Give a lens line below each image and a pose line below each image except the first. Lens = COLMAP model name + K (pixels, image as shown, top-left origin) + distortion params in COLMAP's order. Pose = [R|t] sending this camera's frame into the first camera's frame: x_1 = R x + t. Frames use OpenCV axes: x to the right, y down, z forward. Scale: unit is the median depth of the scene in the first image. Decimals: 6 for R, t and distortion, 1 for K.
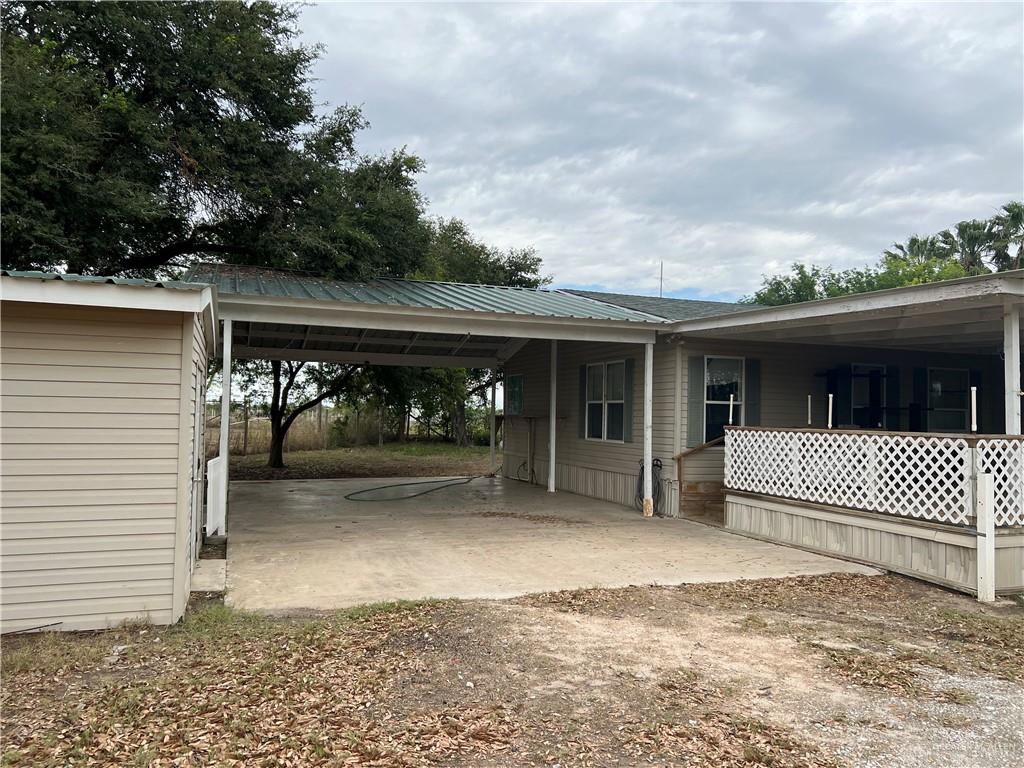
lens RADIAL K [[768.8, 0, 513.4], [0, 768.8, 386.4], [0, 0, 1]] dist [0.054655, -0.066186]
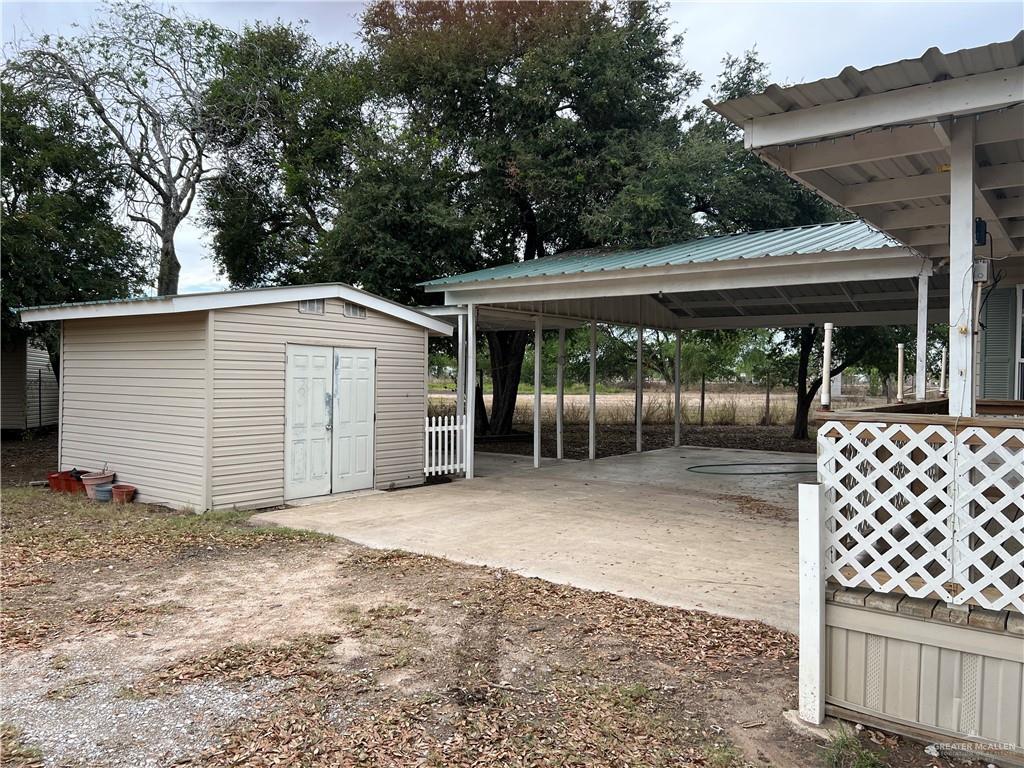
lens RADIAL K [[768.8, 0, 512.8], [0, 768.8, 388.4], [0, 0, 1]] dist [0.054655, -0.066186]
pose [[0.543120, 0.005622, -0.839636, 0.625083], [0.028092, 0.999296, 0.024863, 0.018119], [0.839185, -0.037091, 0.542580, 0.361551]]
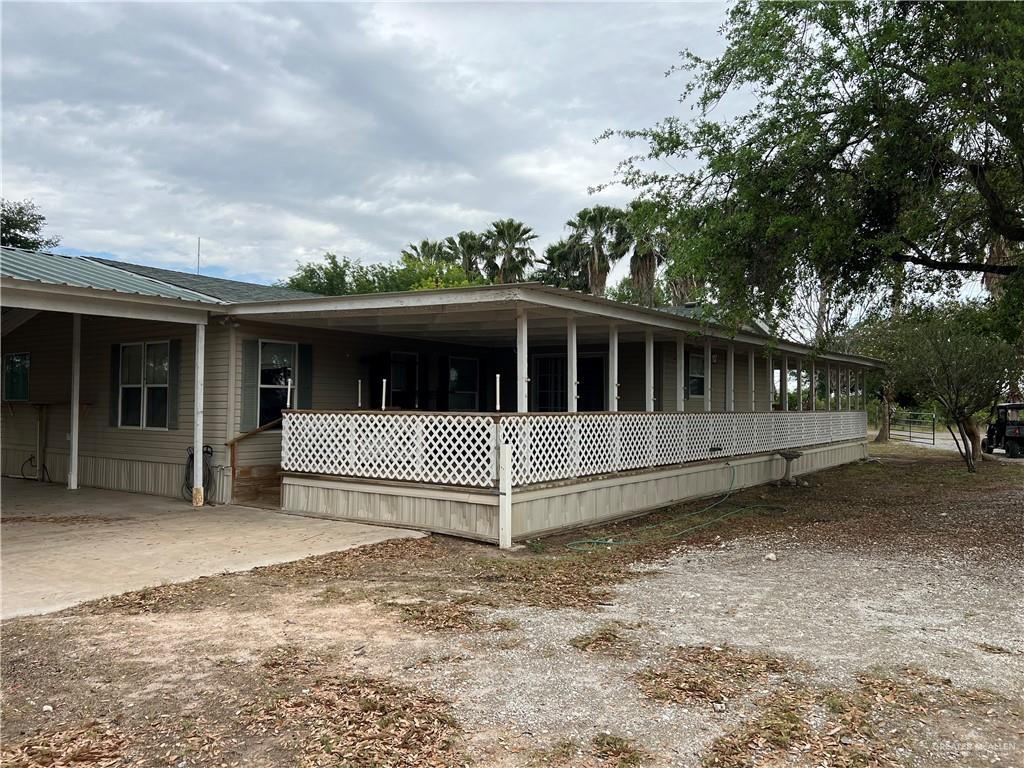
lens RADIAL K [[768.8, 0, 509.9], [0, 768.8, 375.9], [0, 0, 1]] dist [0.054655, -0.066186]
pose [[0.828067, 0.008559, 0.560564, -0.048461], [-0.012926, 0.999909, 0.003826, -0.000768], [-0.560480, -0.010414, 0.828102, -0.007763]]
